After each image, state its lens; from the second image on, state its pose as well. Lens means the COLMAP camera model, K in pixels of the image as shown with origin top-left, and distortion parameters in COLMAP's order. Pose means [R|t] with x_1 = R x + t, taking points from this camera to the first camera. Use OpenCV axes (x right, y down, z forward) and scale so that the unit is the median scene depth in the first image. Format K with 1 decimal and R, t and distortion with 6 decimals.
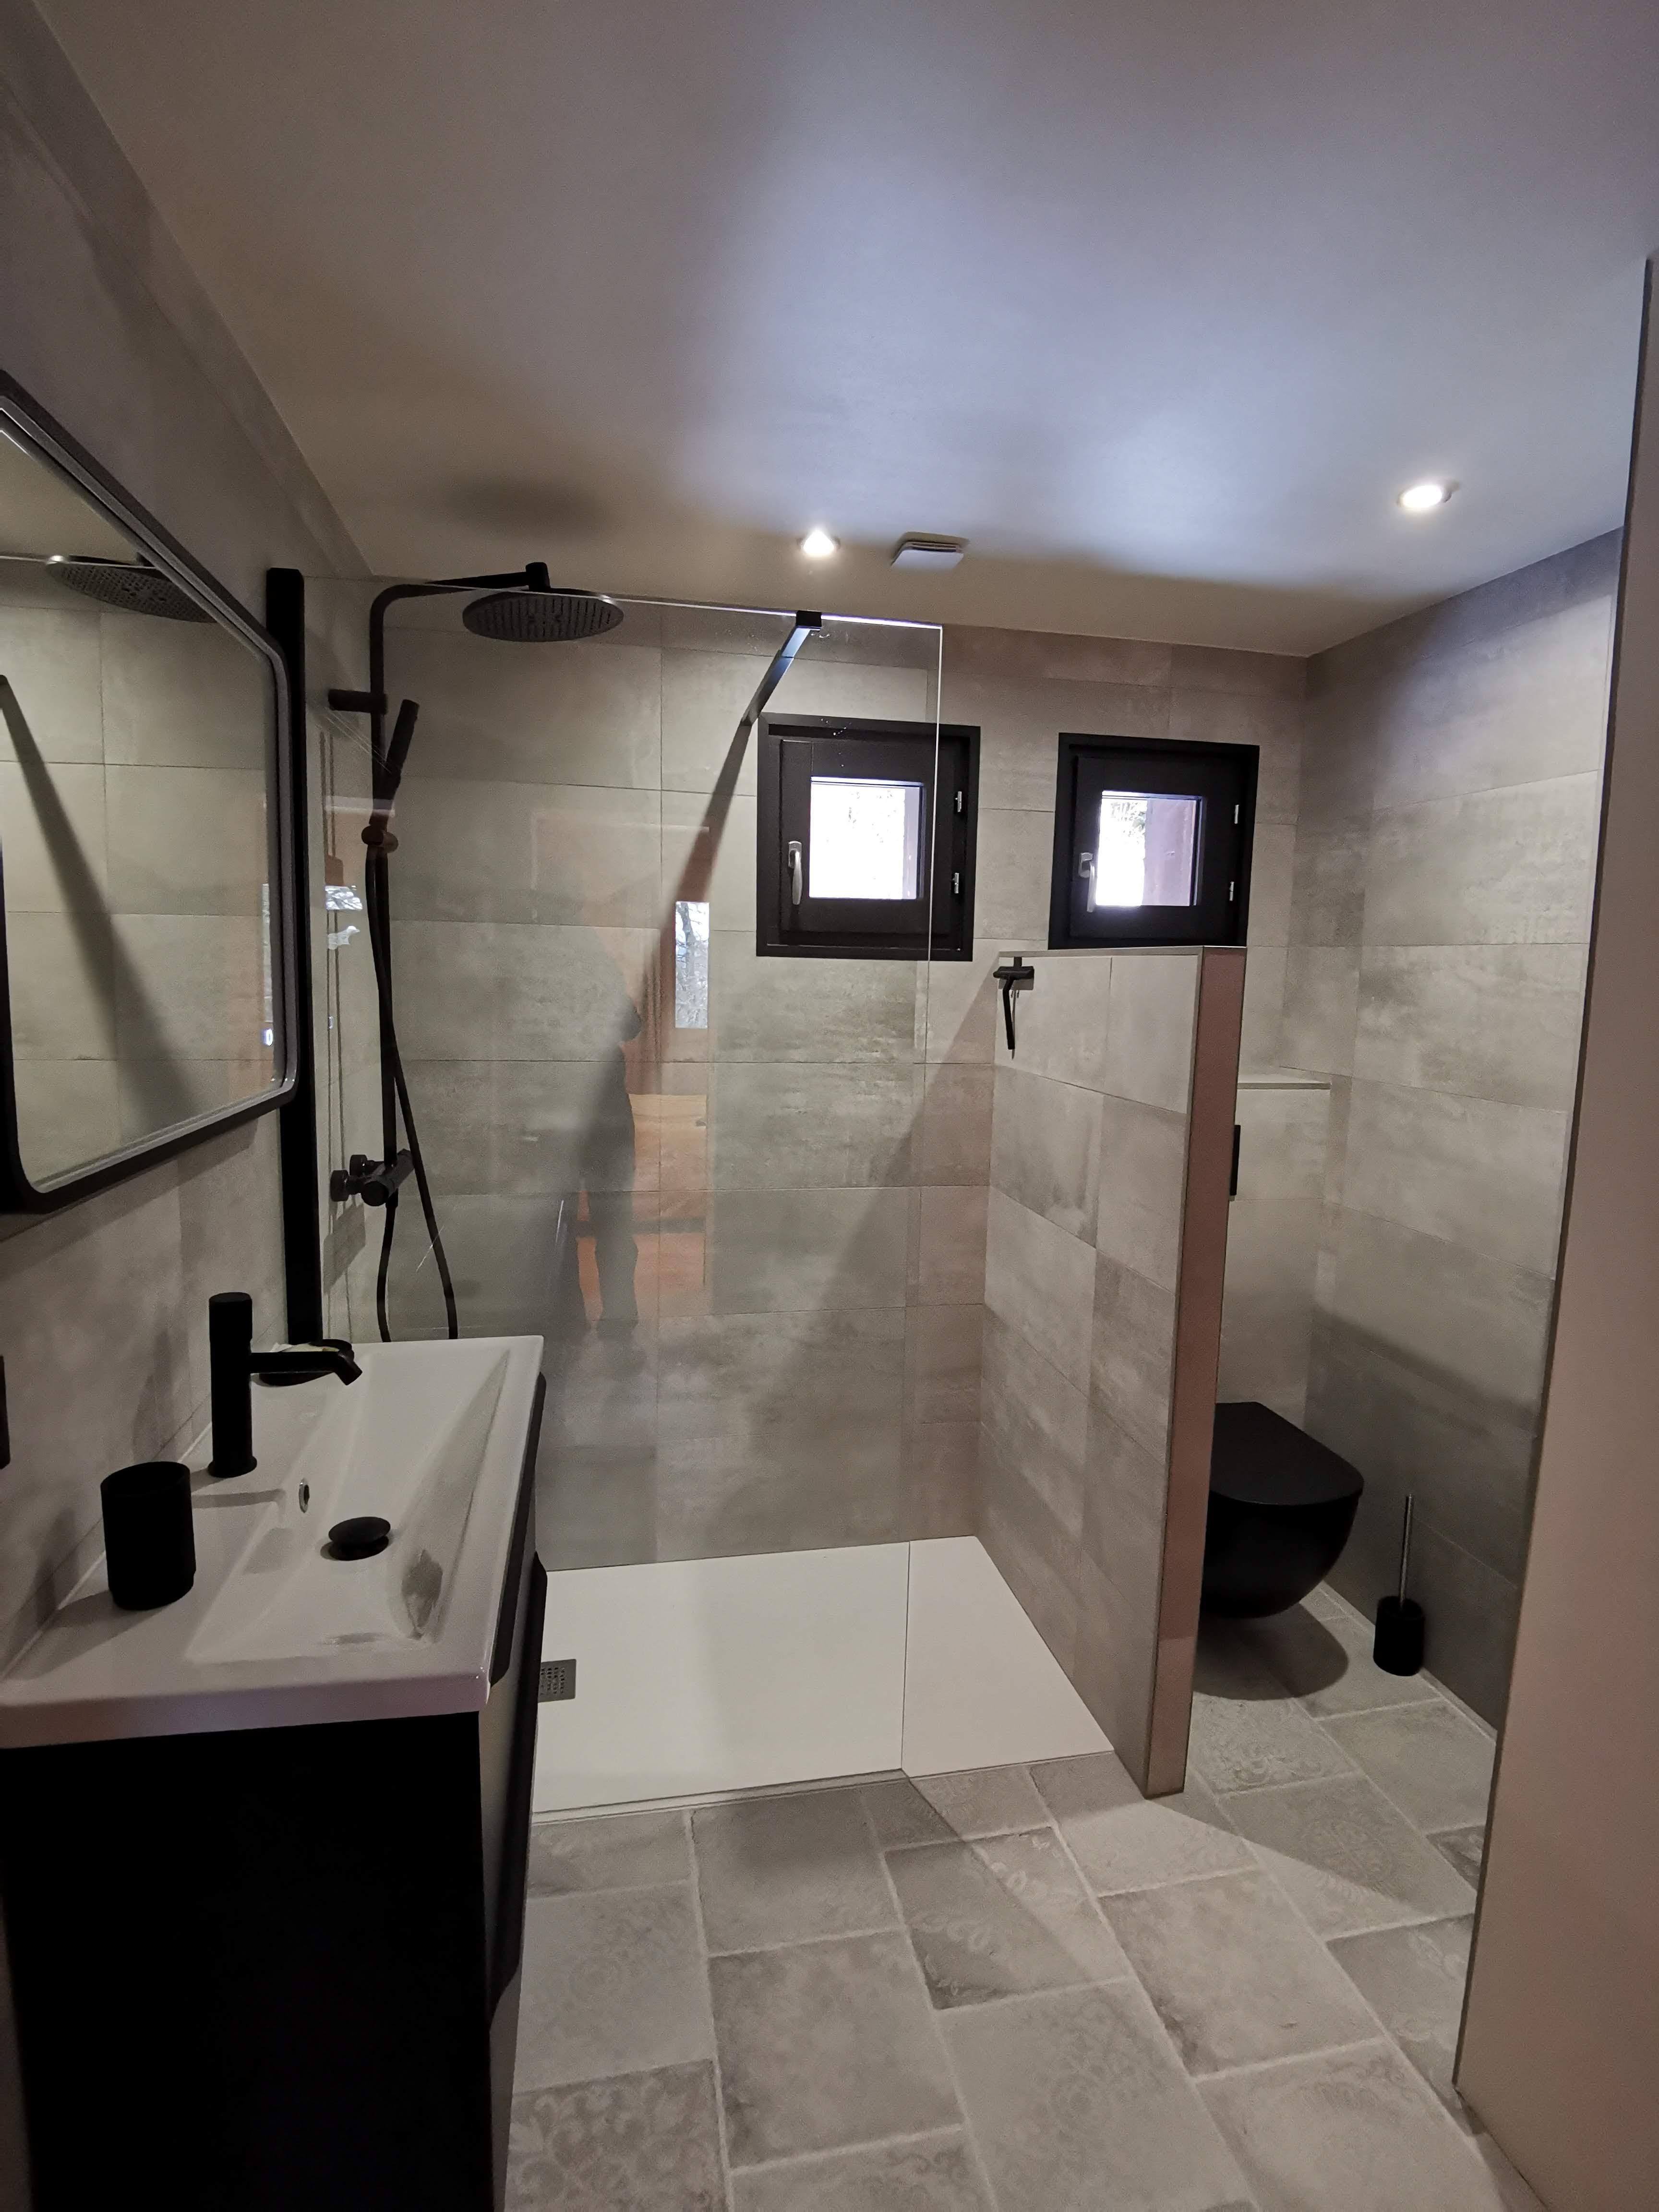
lens RADIAL K [[1102.5, 0, 829.5], [0, 1102.5, 1106.0], [0, 0, 1]] dist [0.053158, -0.000094]
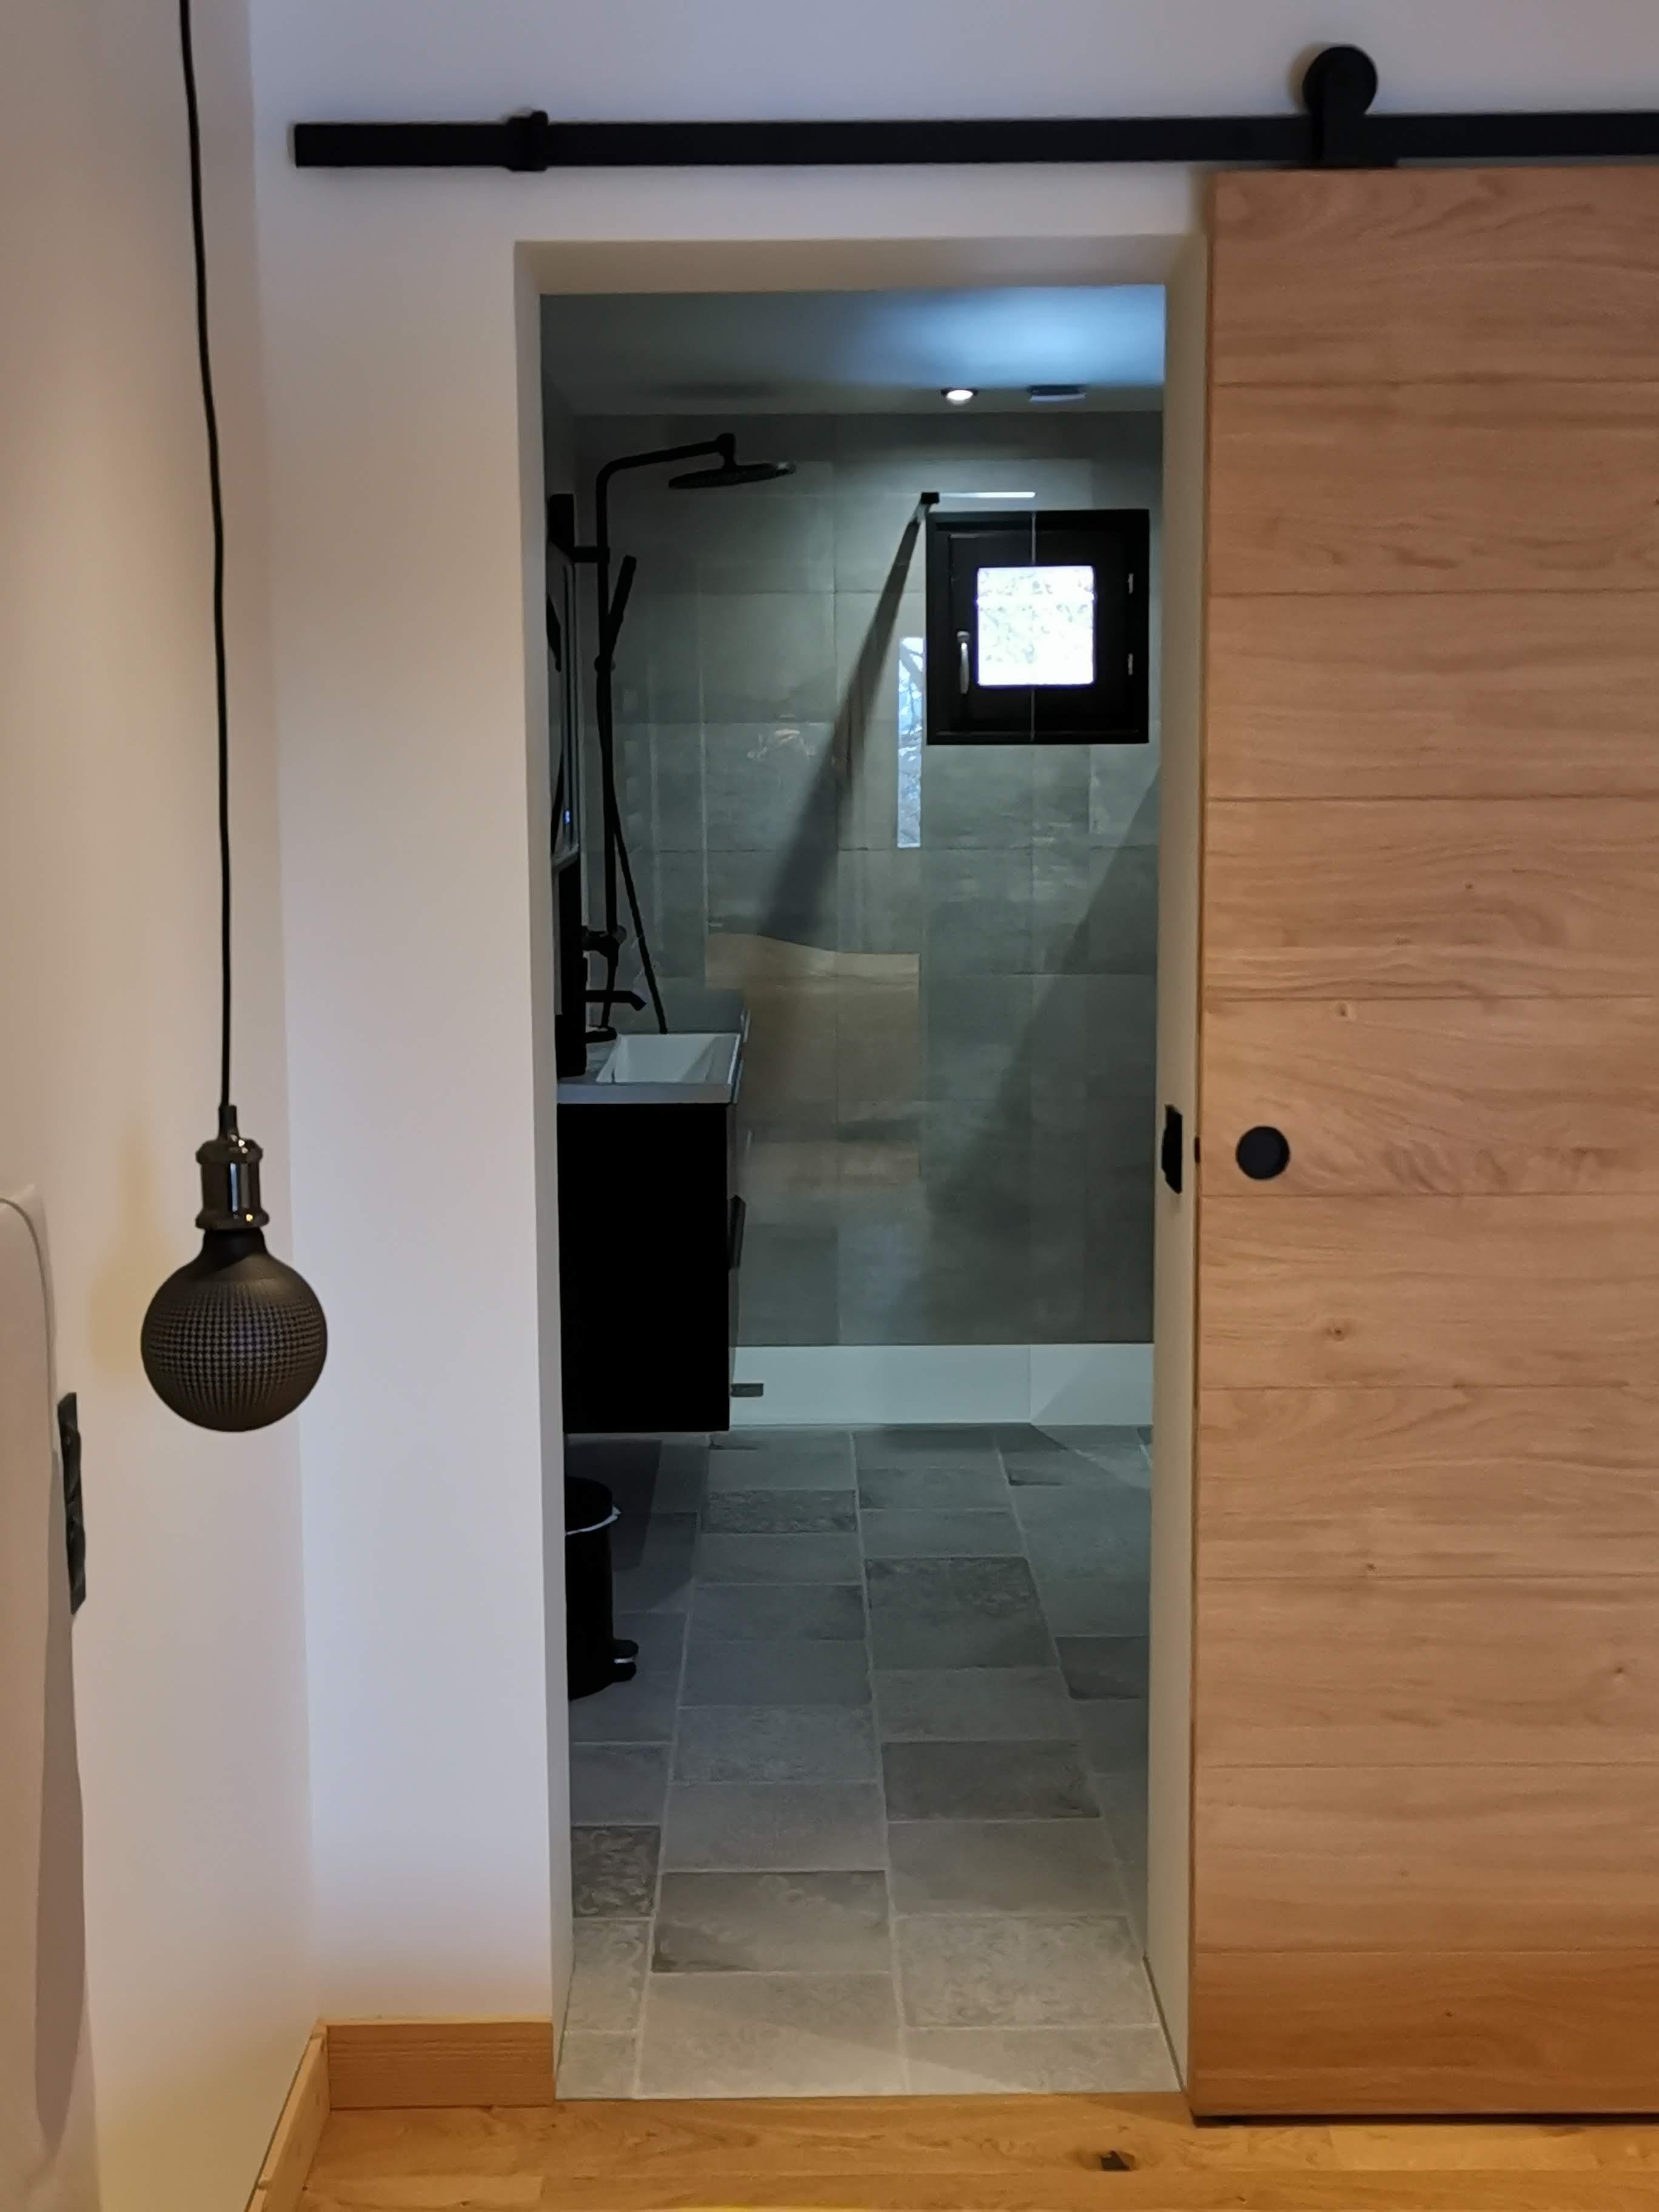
lens RADIAL K [[2813.3, 0, 829.5], [0, 2813.3, 1106.0], [0, 0, 1]] dist [0.130387, -0.007156]
pose [[0.980329, -0.002987, -0.197348, 0.357254], [0.005176, 0.999931, 0.010577, 0.170048], [0.197302, -0.011391, 0.980277, -1.577155]]
